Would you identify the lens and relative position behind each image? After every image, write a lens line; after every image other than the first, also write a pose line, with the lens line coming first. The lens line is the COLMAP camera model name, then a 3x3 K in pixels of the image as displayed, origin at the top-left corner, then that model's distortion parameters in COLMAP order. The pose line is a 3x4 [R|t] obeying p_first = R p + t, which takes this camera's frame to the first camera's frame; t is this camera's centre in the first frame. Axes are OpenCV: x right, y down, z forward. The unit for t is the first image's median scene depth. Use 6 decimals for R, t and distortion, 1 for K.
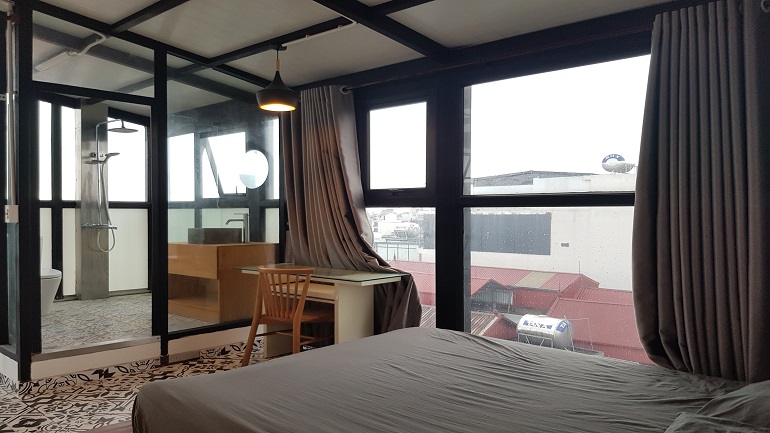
lens RADIAL K [[605.8, 0, 385.0], [0, 605.8, 216.5], [0, 0, 1]] dist [-0.008172, -0.006936]
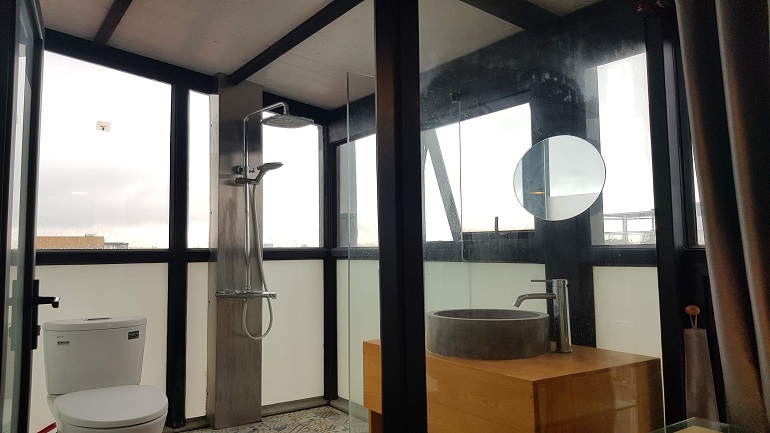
lens RADIAL K [[584.1, 0, 385.0], [0, 584.1, 216.5], [0, 0, 1]] dist [0.063290, -0.002042]
pose [[0.977731, -0.018666, -0.209032, -0.227282], [0.006625, 0.998286, -0.058153, -0.022896], [0.209759, 0.055473, 0.976178, 0.480672]]
